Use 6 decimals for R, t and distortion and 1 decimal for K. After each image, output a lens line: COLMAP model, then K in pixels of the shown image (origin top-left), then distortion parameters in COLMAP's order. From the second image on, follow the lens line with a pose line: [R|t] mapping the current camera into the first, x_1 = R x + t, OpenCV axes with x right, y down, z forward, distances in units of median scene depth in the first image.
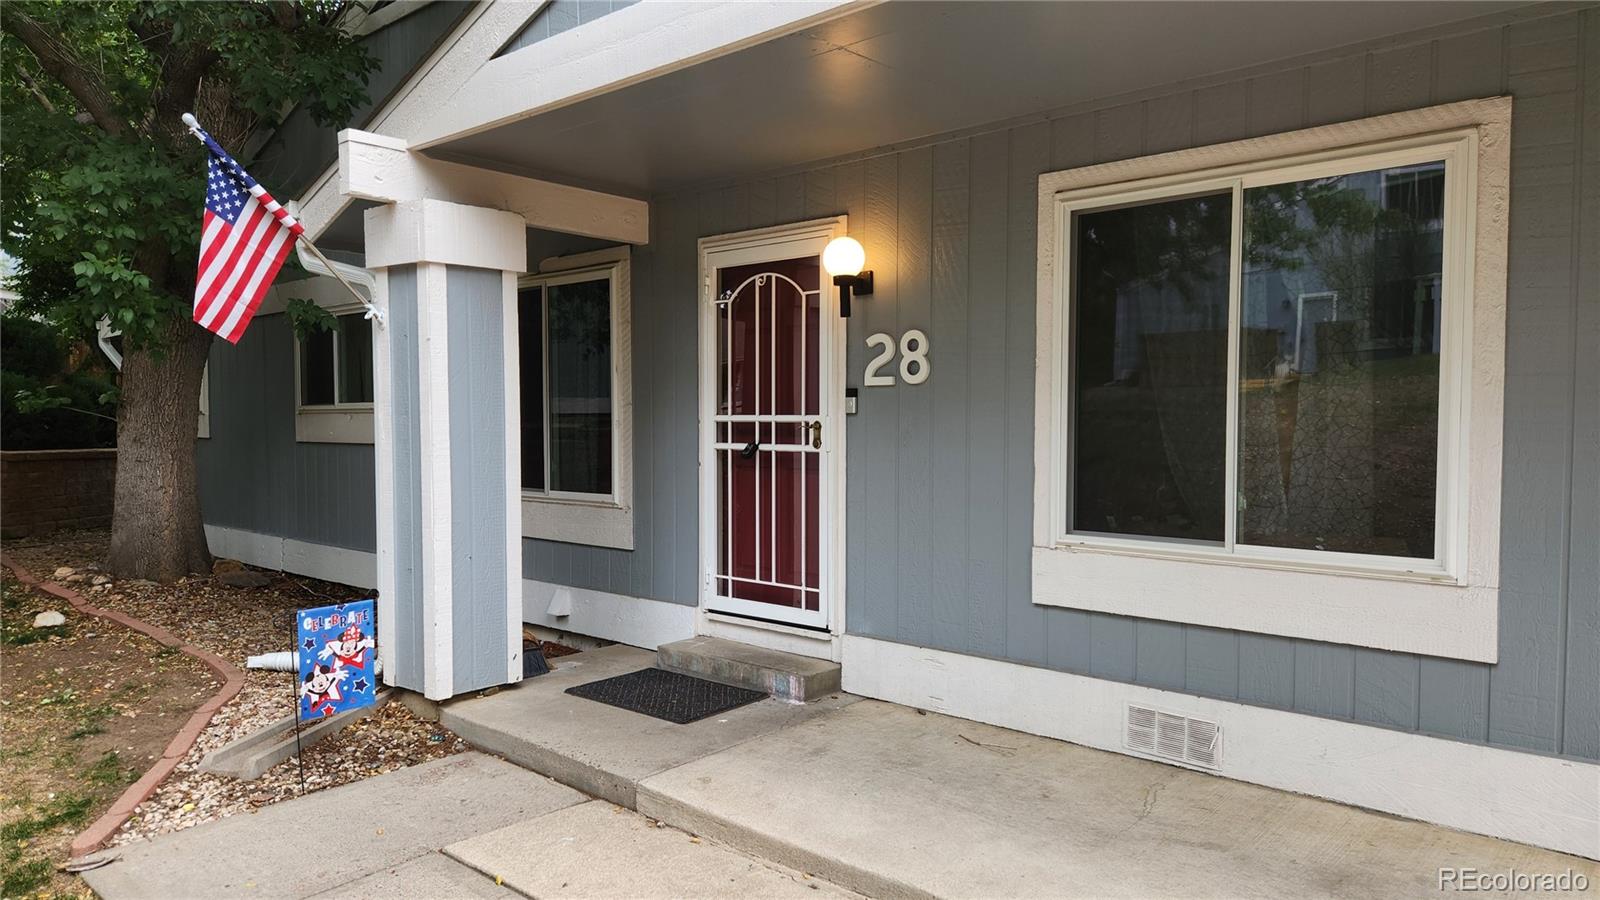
lens RADIAL K [[1056.9, 0, 791.7], [0, 1056.9, 462.7], [0, 0, 1]] dist [0.026376, -0.022924]
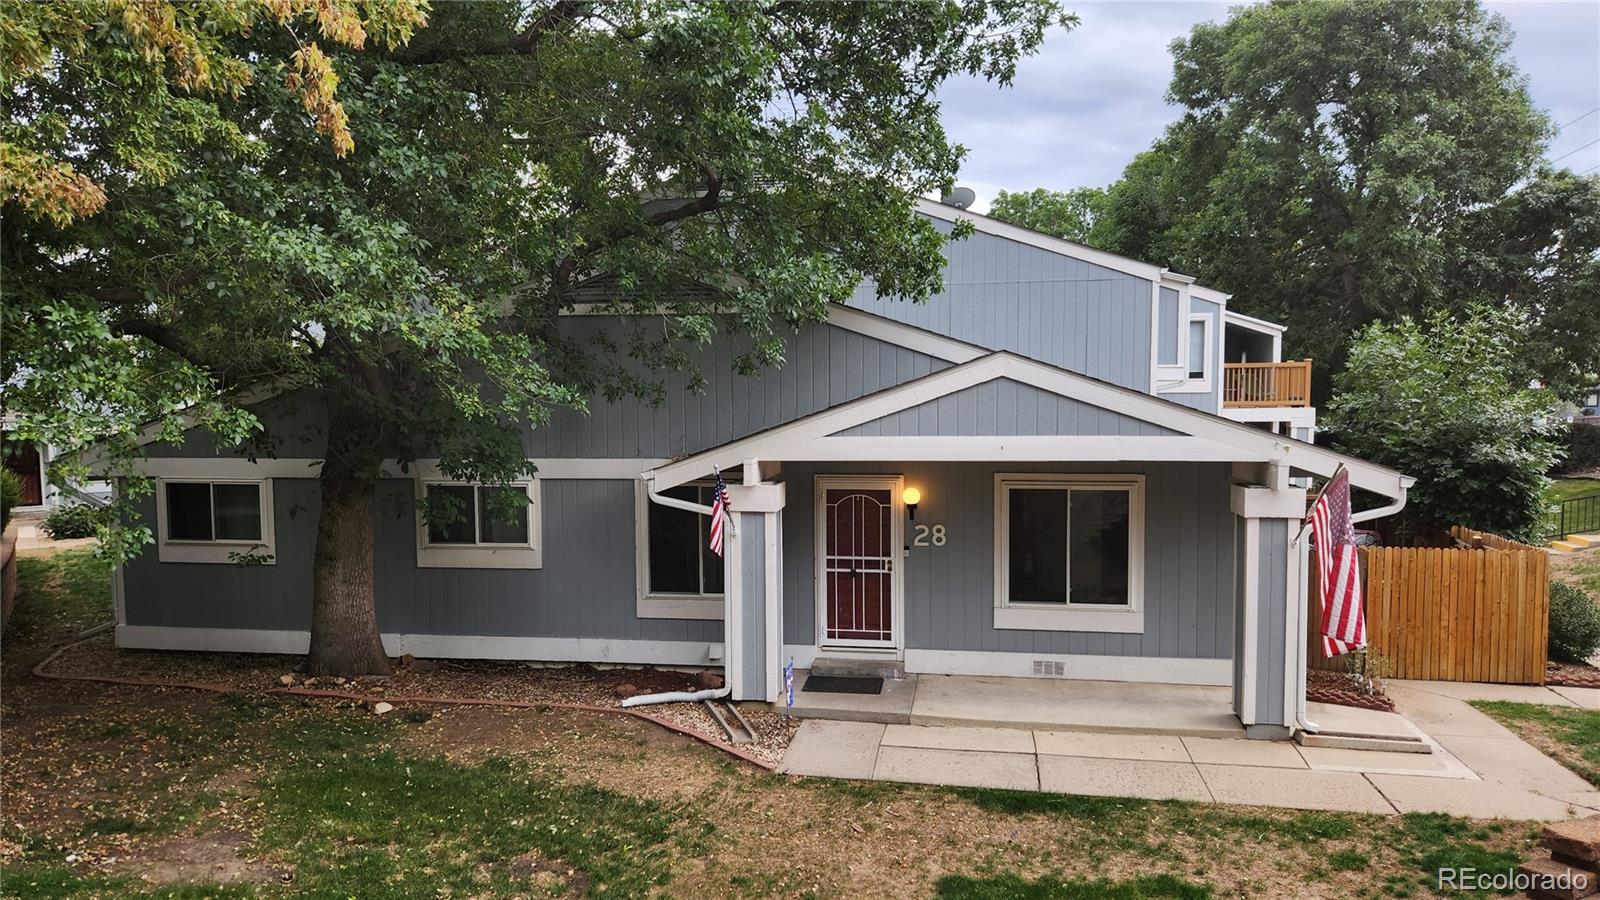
lens RADIAL K [[1056.9, 0, 797.0], [0, 1056.9, 445.2], [0, 0, 1]] dist [0.026376, -0.022924]
pose [[0.852961, -0.033651, 0.520889, -1.487398], [0.031223, 0.999422, 0.013438, -0.361582], [-0.521041, 0.004802, 0.853518, -0.980504]]
